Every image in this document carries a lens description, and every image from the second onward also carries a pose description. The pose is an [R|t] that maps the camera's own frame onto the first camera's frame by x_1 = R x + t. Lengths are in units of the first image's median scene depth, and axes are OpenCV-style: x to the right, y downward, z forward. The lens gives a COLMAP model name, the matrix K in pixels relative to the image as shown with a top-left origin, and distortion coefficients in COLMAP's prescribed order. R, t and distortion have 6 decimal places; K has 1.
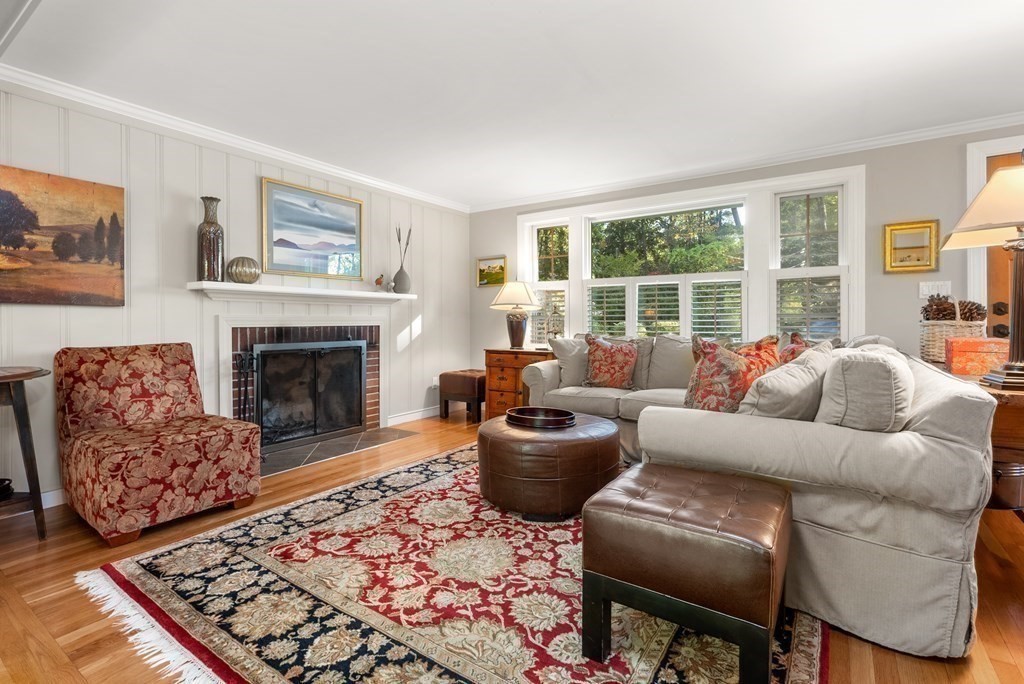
lens RADIAL K [[472.0, 0, 514.3], [0, 472.0, 321.4], [0, 0, 1]] dist [-0.002353, -0.000116]
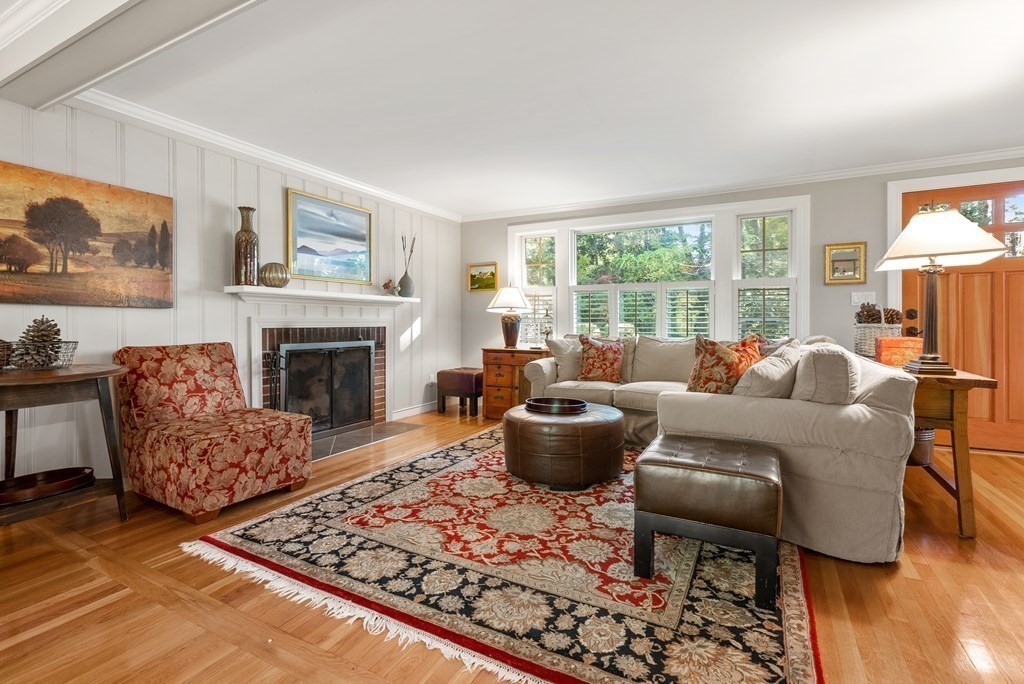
lens RADIAL K [[467.5, 0, 513.5], [0, 467.5, 322.8], [0, 0, 1]] dist [-0.002343, 0.000057]
pose [[0.994422, 0.002859, 0.105436, -0.188295], [-0.002841, 0.999996, -0.000324, -0.001024], [-0.105437, 0.000023, 0.994426, -0.153436]]
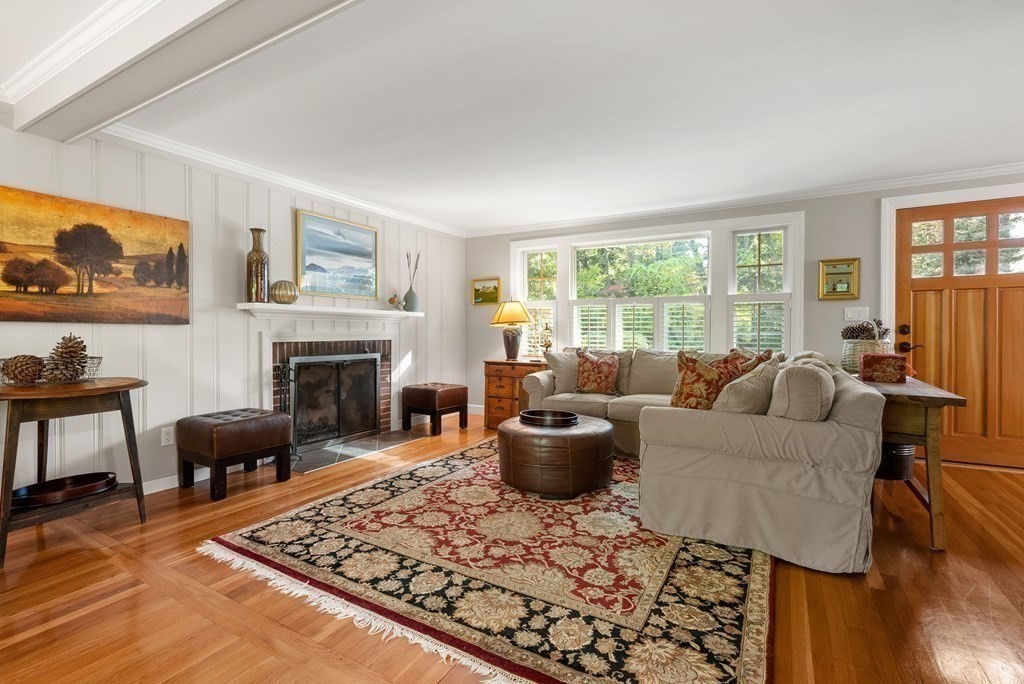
lens RADIAL K [[462.5, 0, 511.0], [0, 462.5, 334.3], [0, 0, 1]] dist [-0.002033, -0.000132]
pose [[0.997369, 0.004042, 0.072381, -0.141418], [-0.004469, 0.999974, 0.005743, -0.020436], [-0.072356, -0.006051, 0.997361, -0.199877]]
